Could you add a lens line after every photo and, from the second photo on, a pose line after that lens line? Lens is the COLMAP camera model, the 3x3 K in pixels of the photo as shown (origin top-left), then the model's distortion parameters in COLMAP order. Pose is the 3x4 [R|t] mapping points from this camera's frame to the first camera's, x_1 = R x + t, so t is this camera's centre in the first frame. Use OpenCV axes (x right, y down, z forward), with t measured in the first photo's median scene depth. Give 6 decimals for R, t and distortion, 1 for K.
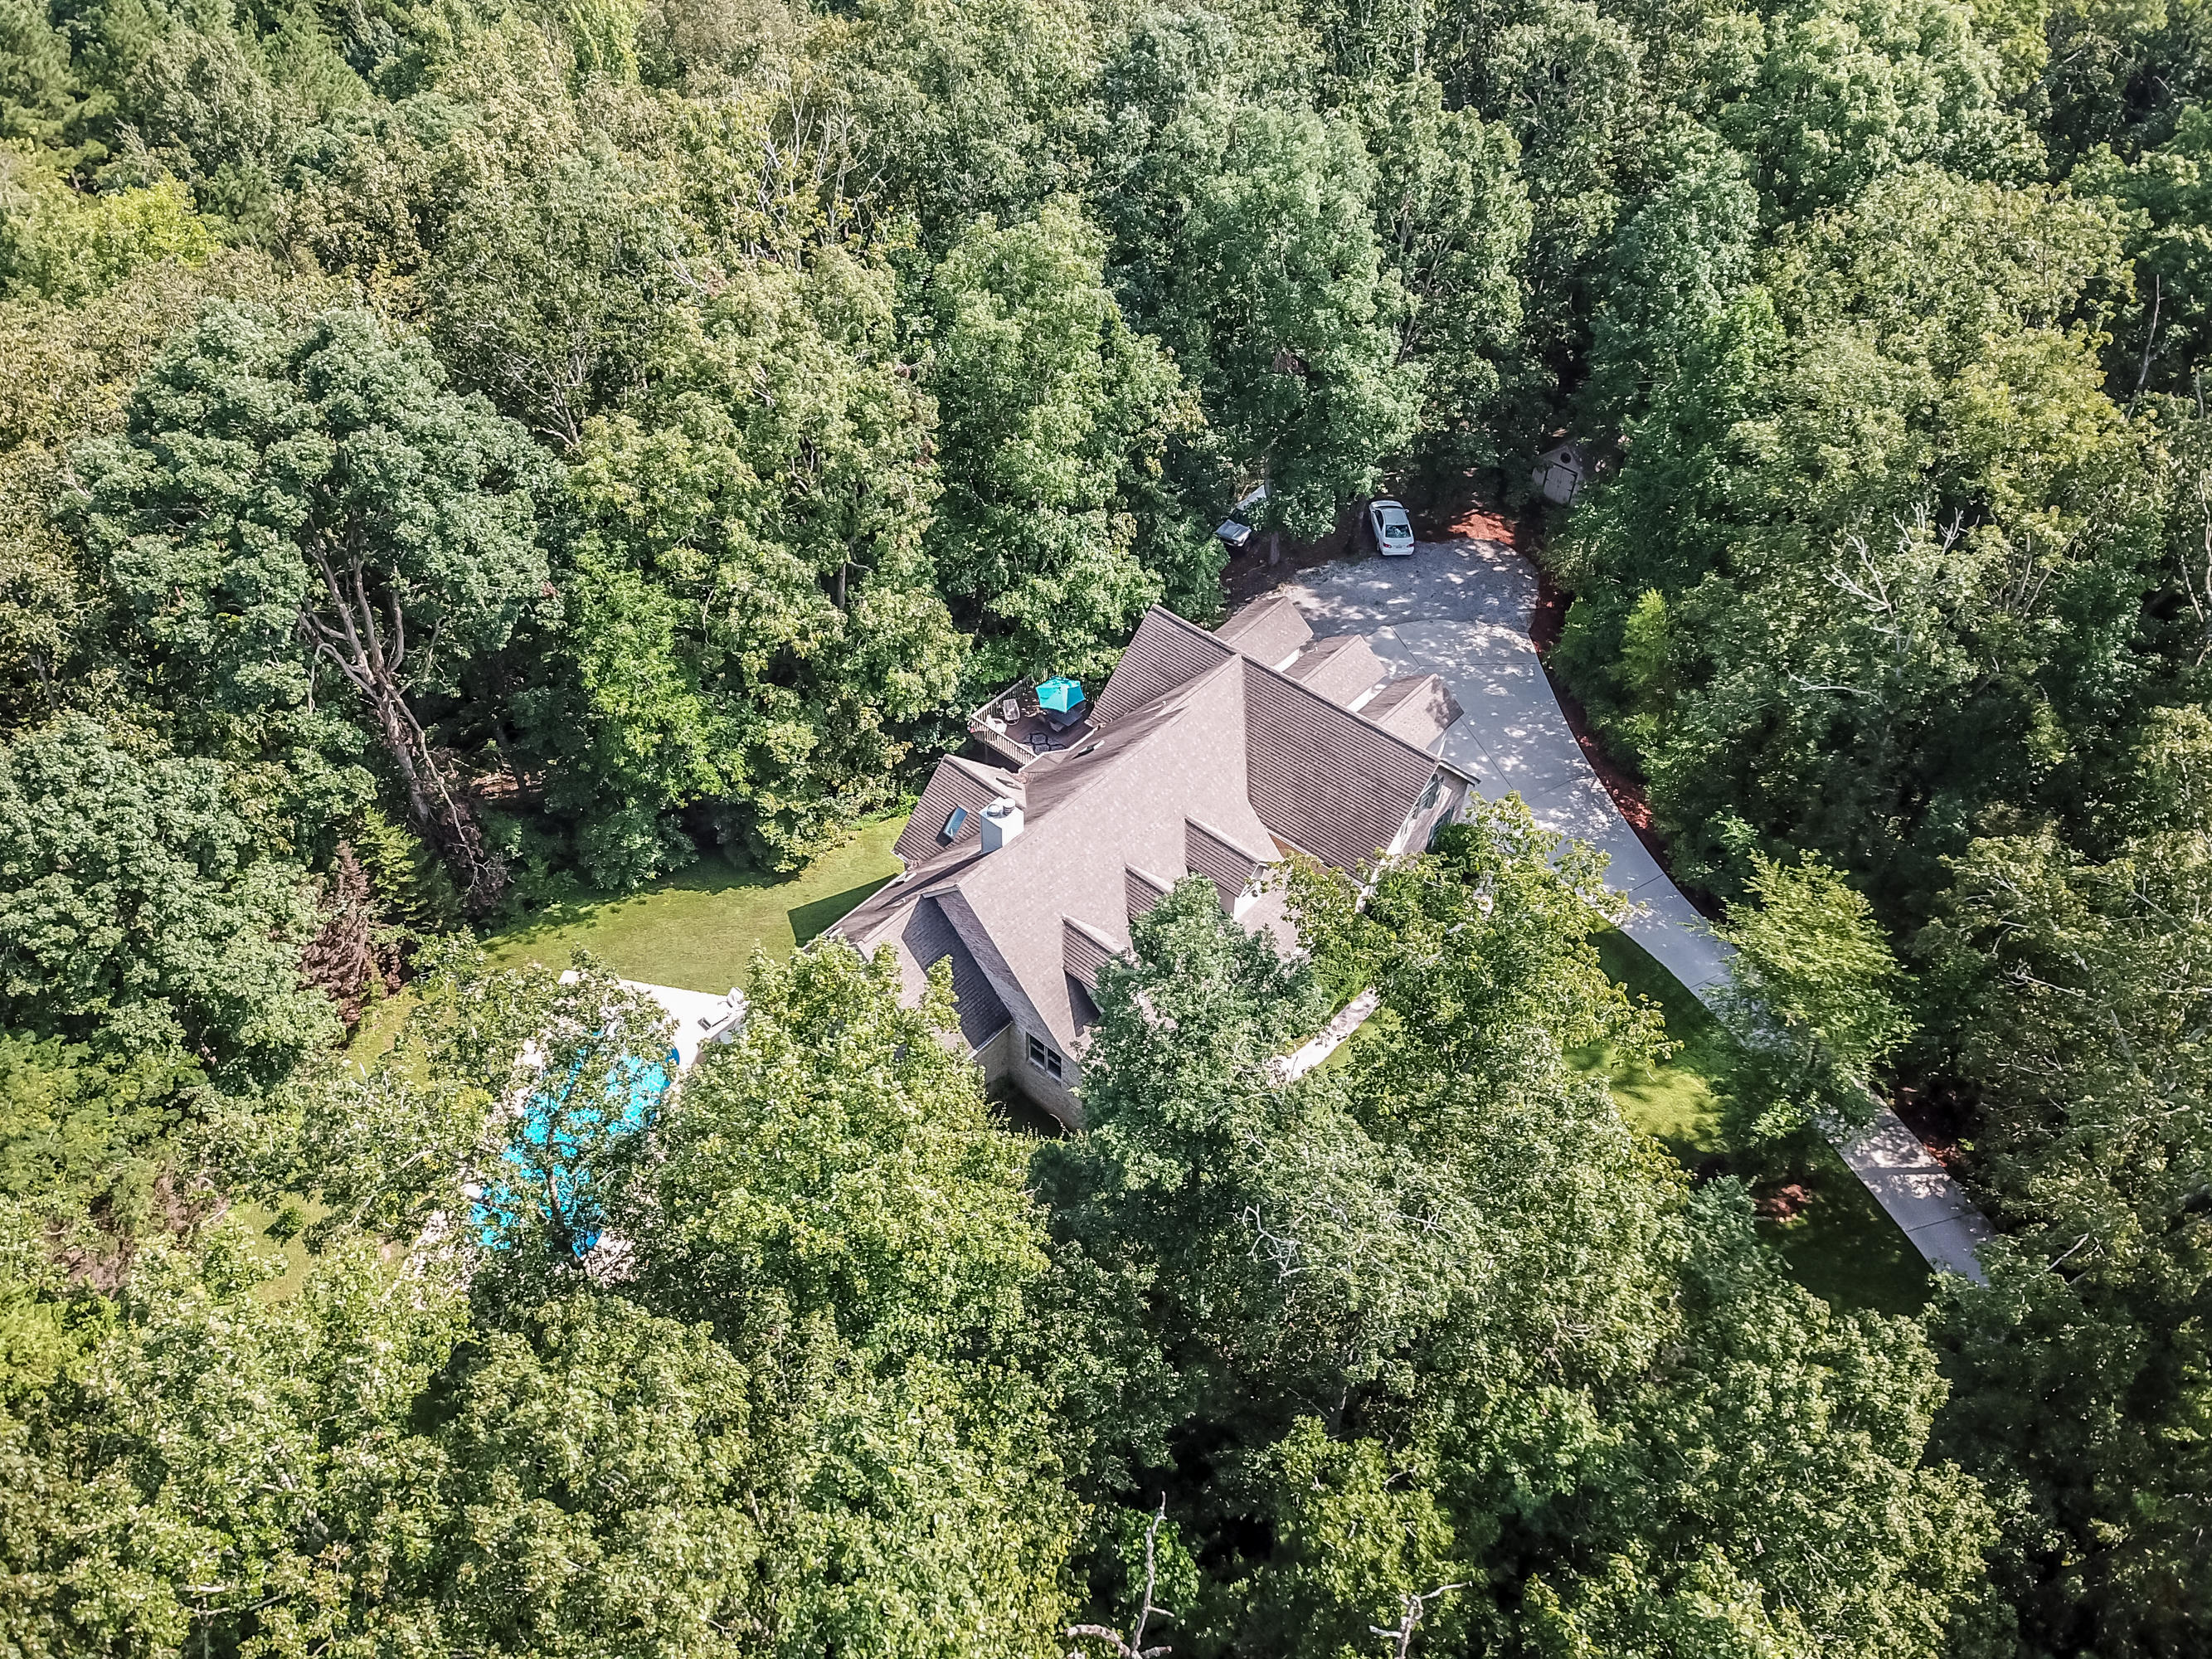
lens RADIAL K [[1649.9, 0, 1092.4], [0, 1649.9, 837.1], [0, 0, 1]] dist [0.033913, -0.000668]
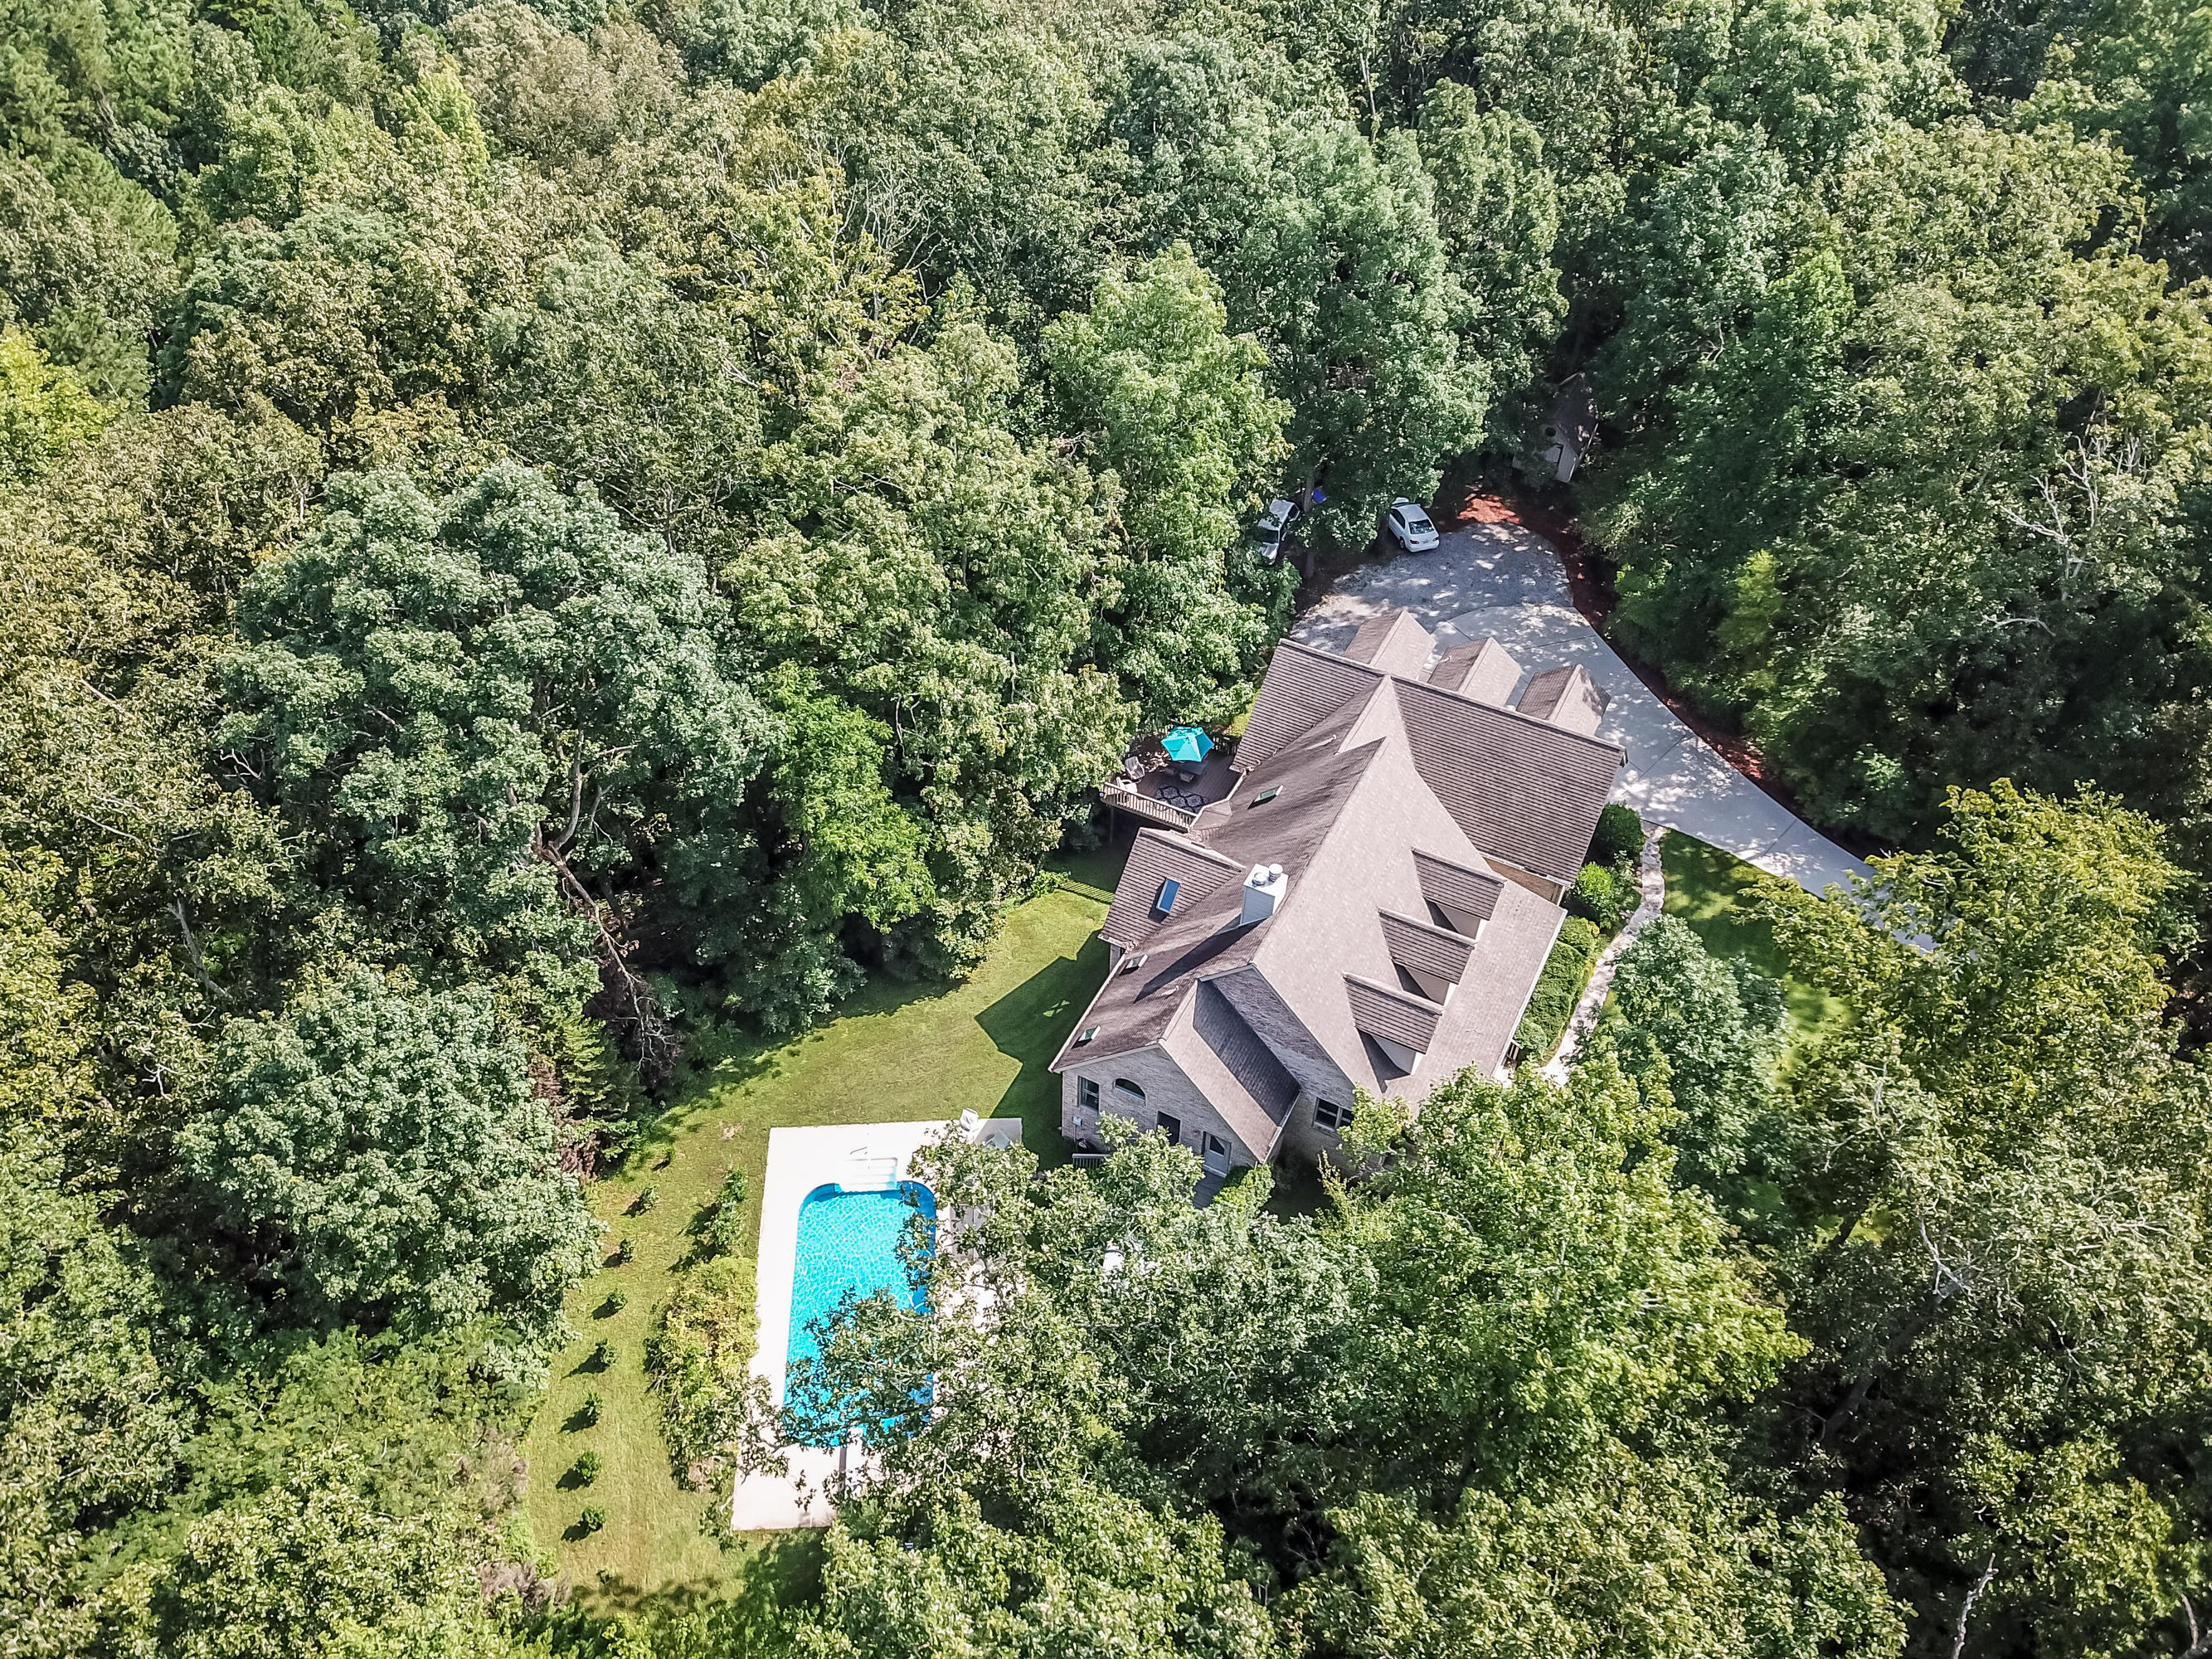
lens RADIAL K [[1649.9, 0, 1093.6], [0, 1649.9, 830.2], [0, 0, 1]] dist [0.033913, -0.000668]
pose [[0.970148, -0.175647, 0.167215, -0.264521], [0.176012, 0.984305, 0.012754, -0.063254], [-0.166831, 0.017058, 0.985838, 0.051363]]
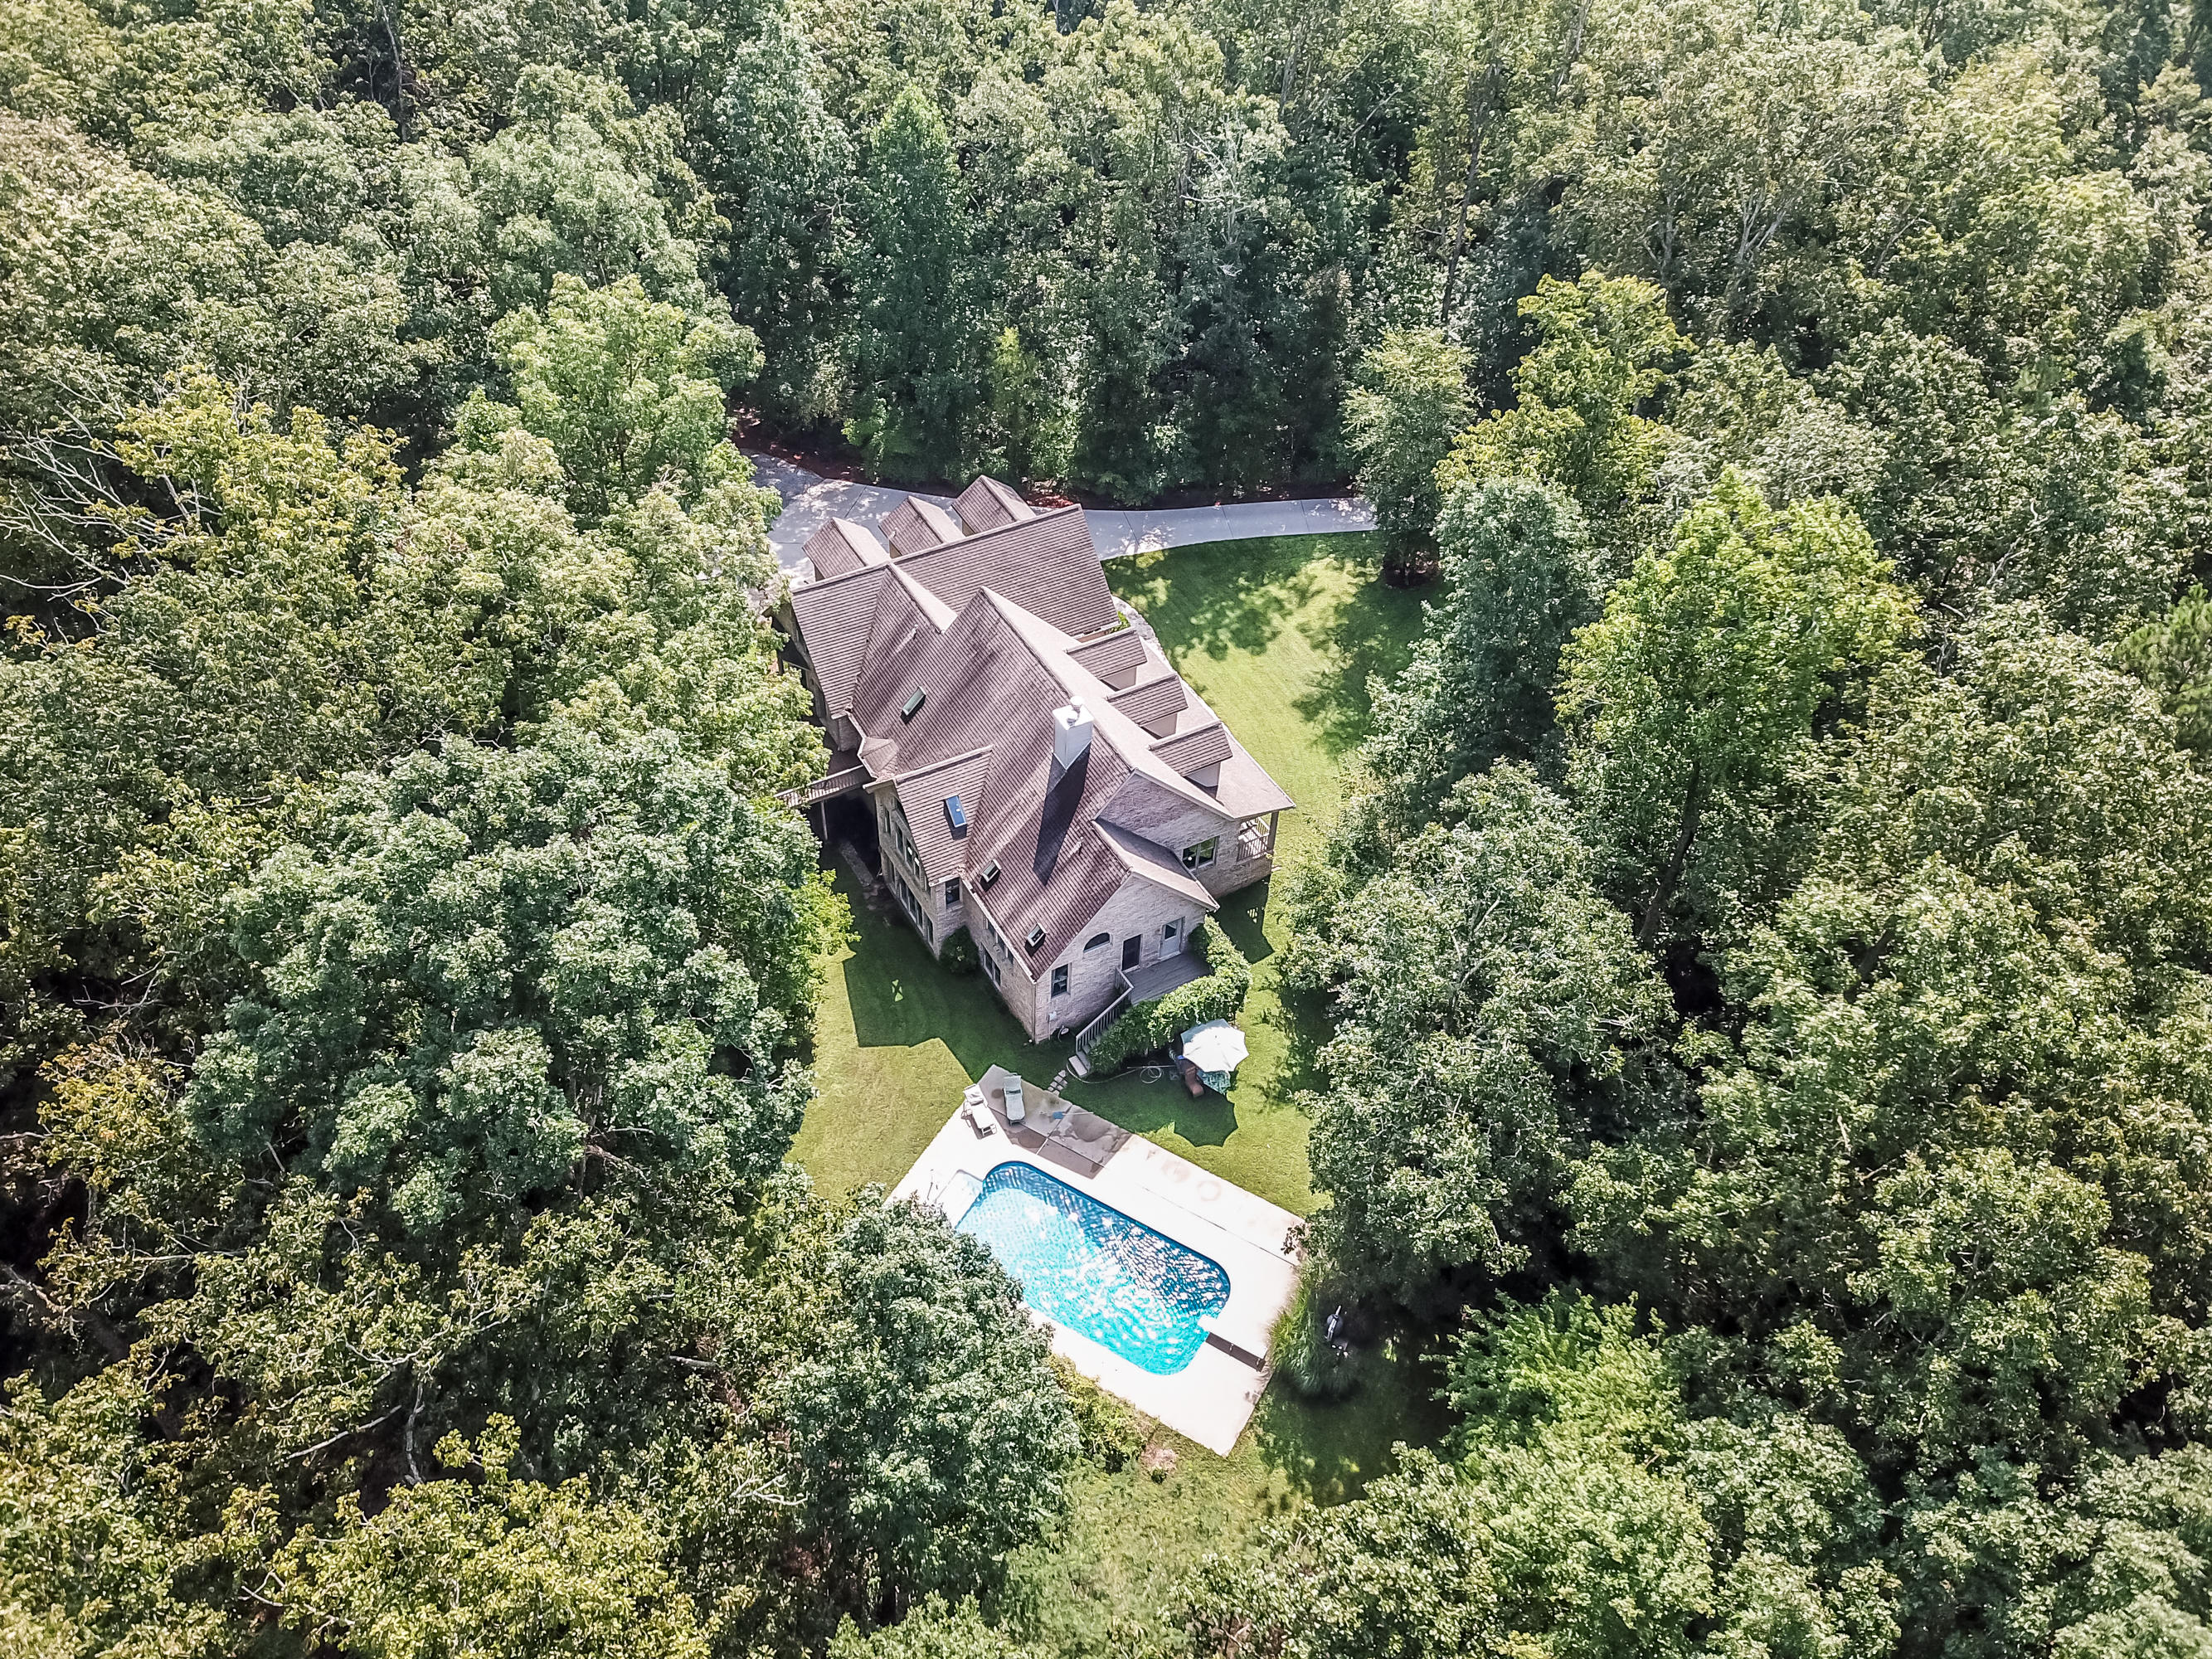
lens RADIAL K [[1649.9, 0, 1104.4], [0, 1649.9, 825.3], [0, 0, 1]] dist [0.033913, -0.000668]
pose [[0.325769, -0.671259, 0.665798, -0.691965], [0.660181, 0.665603, 0.348042, -0.278414], [-0.676783, 0.326166, 0.659985, 0.253407]]
